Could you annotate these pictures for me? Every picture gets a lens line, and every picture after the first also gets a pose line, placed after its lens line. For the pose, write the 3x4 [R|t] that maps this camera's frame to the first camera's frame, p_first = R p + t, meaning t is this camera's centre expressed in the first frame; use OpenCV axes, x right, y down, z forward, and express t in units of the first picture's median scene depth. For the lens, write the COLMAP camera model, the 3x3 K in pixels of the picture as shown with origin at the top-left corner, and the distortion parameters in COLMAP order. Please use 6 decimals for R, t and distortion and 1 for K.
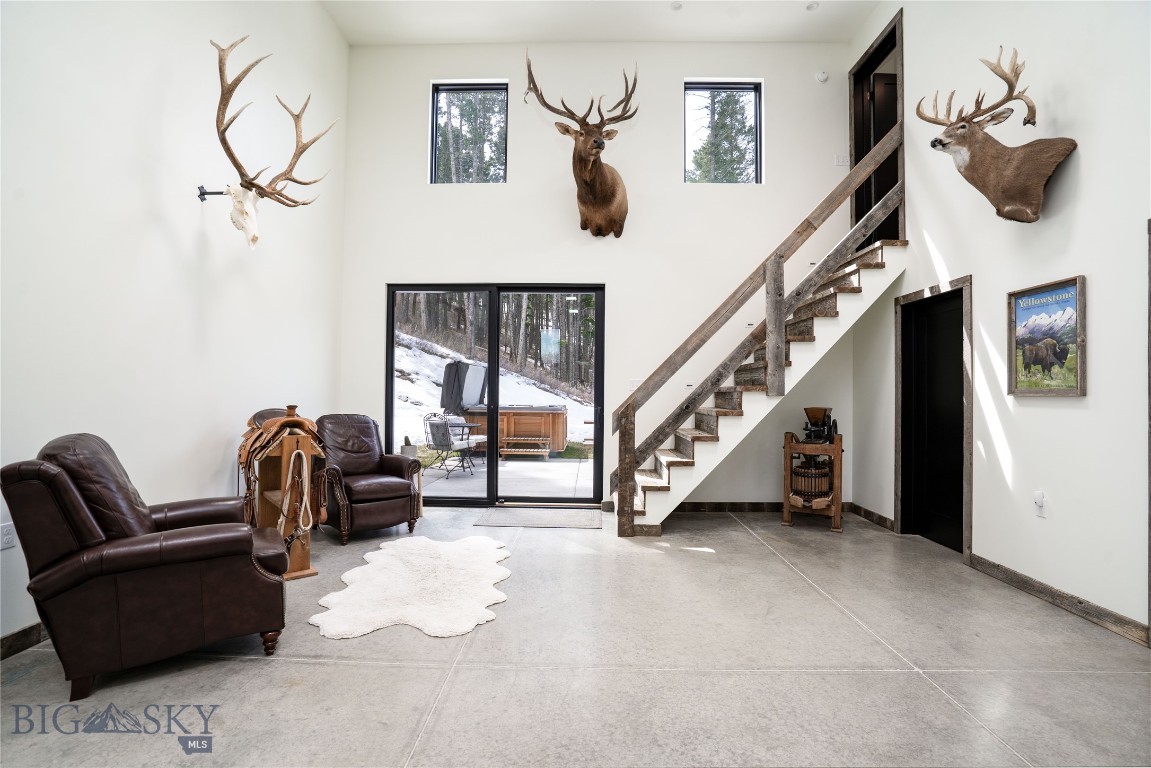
lens RADIAL K [[535.0, 0, 577.8], [0, 535.0, 386.1], [0, 0, 1]] dist [-0.040763, 0.000319]
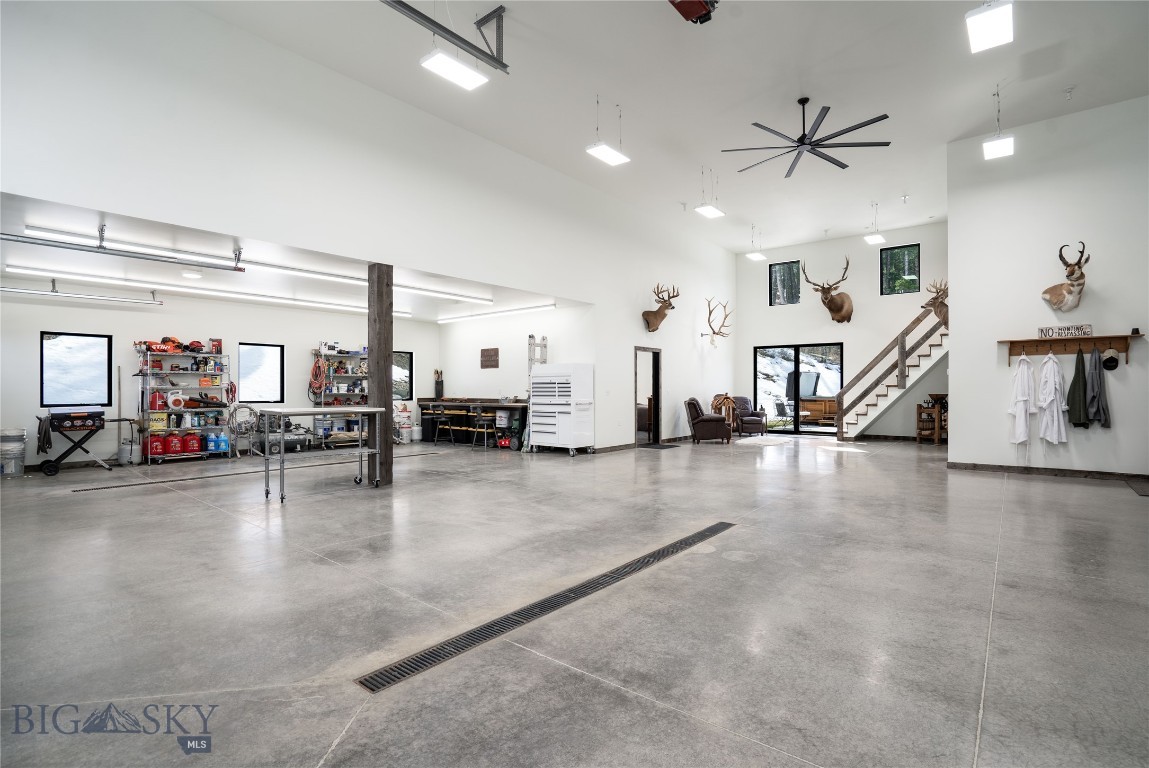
lens RADIAL K [[534.1, 0, 576.8], [0, 534.1, 386.1], [0, 0, 1]] dist [-0.040763, 0.000319]
pose [[0.778388, -0.010712, -0.627692, 0.722210], [0.015101, 0.999885, 0.001664, -0.023408], [0.627602, -0.010774, 0.778460, -1.895061]]
